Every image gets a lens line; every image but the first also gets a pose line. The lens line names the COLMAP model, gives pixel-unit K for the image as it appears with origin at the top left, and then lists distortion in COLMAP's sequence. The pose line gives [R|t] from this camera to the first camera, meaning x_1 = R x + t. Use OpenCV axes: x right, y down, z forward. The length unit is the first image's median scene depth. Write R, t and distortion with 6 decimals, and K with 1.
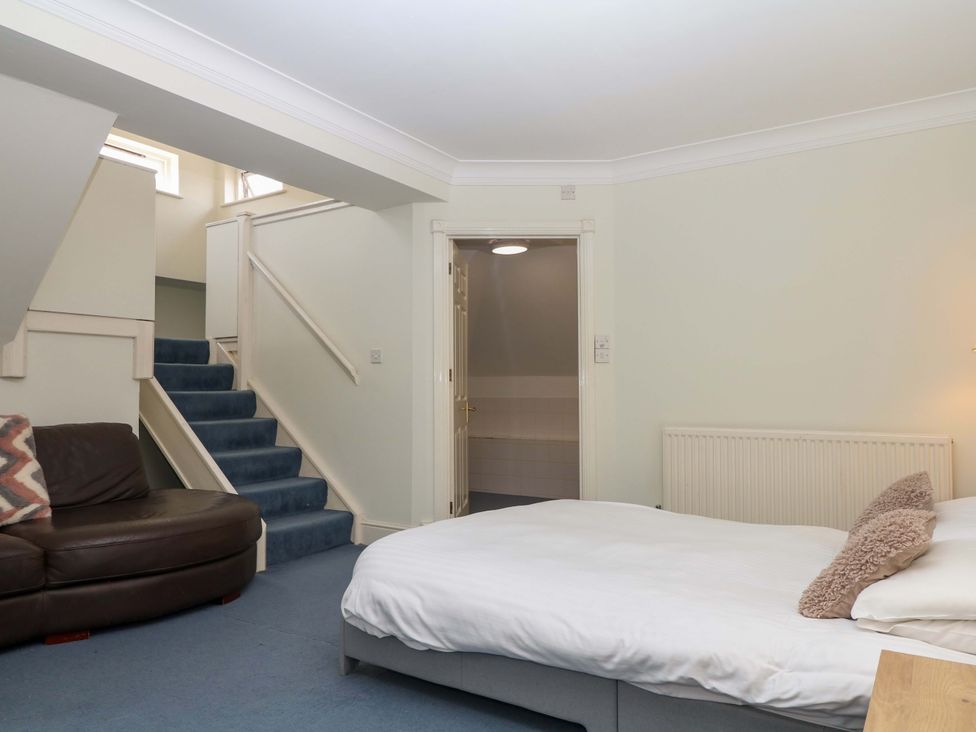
lens RADIAL K [[683.3, 0, 488.0], [0, 683.3, 366.0], [0, 0, 1]] dist [0.007476, -0.002405]
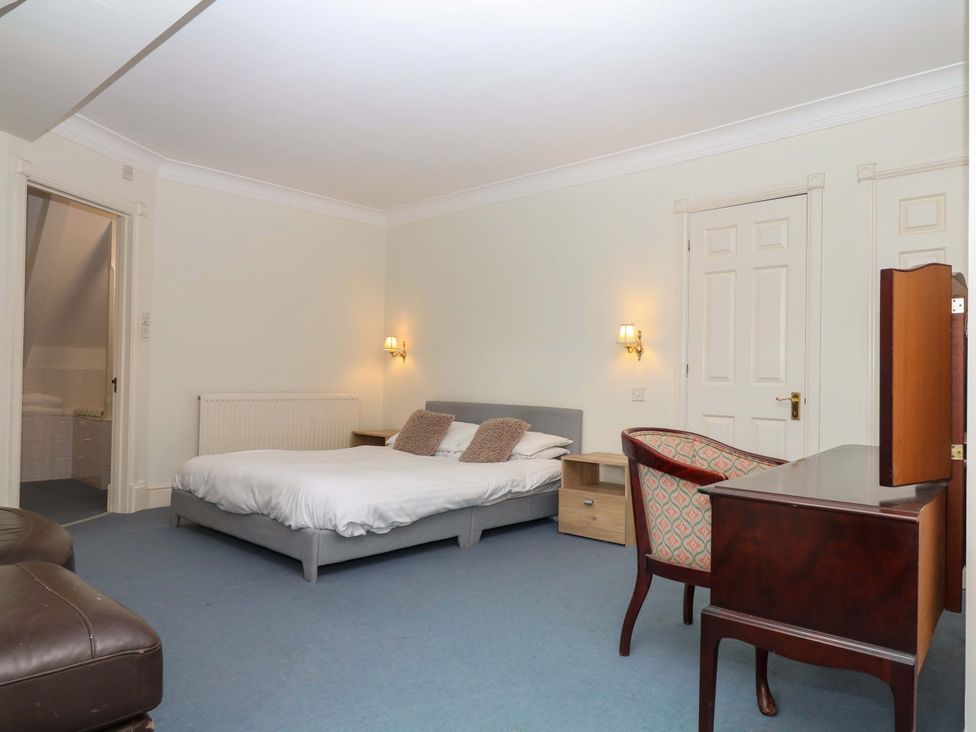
lens RADIAL K [[683.3, 0, 488.0], [0, 683.3, 366.0], [0, 0, 1]] dist [0.007476, -0.002405]
pose [[0.170964, 0.017766, 0.985117, -2.013255], [-0.056827, 0.998351, -0.008142, 0.043300], [-0.983637, -0.054589, 0.171692, 0.660579]]
